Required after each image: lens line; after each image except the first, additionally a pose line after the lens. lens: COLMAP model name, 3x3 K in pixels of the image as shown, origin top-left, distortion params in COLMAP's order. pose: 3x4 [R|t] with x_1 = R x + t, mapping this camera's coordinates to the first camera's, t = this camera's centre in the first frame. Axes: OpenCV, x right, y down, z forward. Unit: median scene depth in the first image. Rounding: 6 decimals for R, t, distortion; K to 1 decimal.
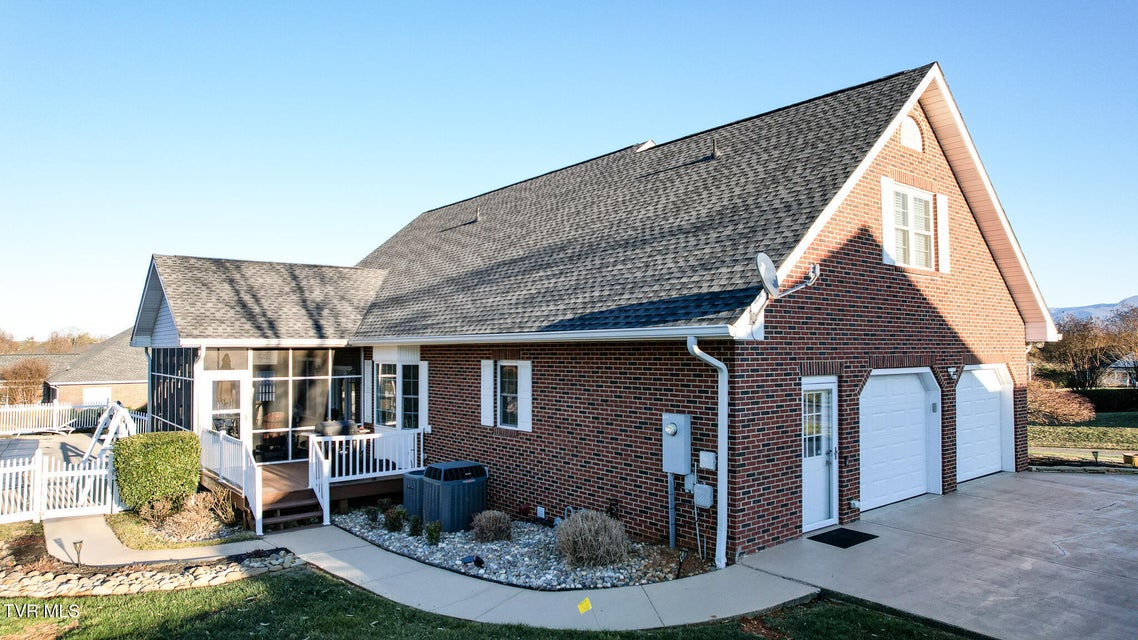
lens RADIAL K [[725.8, 0, 566.8], [0, 725.8, 316.5], [0, 0, 1]] dist [-0.058170, 0.046013]
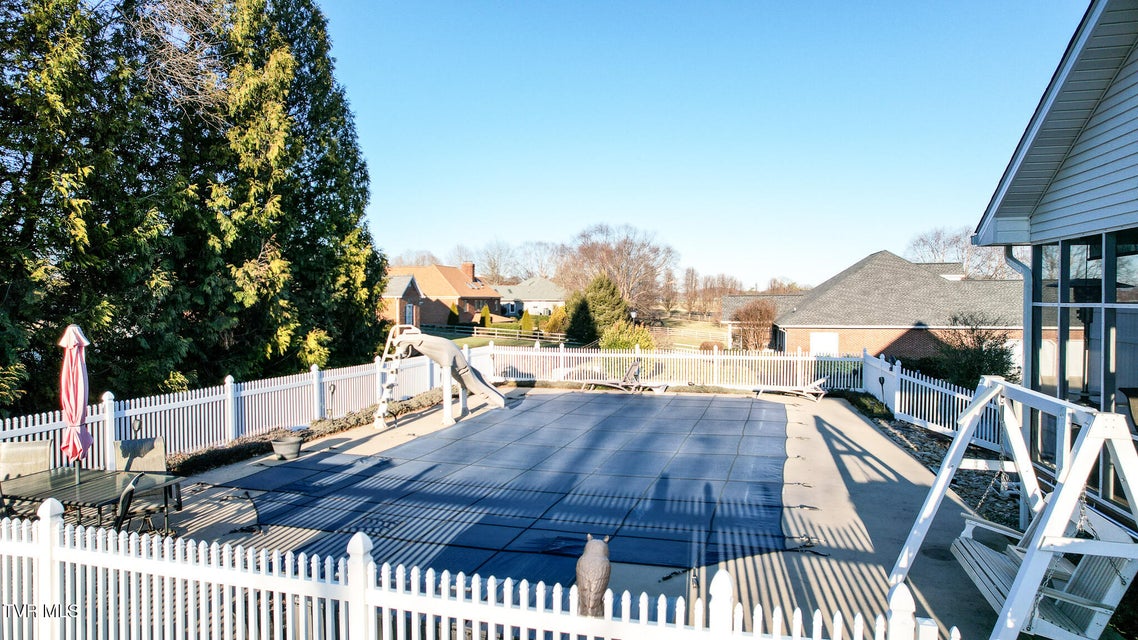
lens RADIAL K [[725.8, 0, 568.4], [0, 725.8, 320.1], [0, 0, 1]] dist [-0.058170, 0.046013]
pose [[0.626425, 0.024807, -0.779087, -0.654802], [0.034566, 0.997626, 0.059558, 0.083256], [0.778715, -0.064239, 0.624081, 0.809344]]
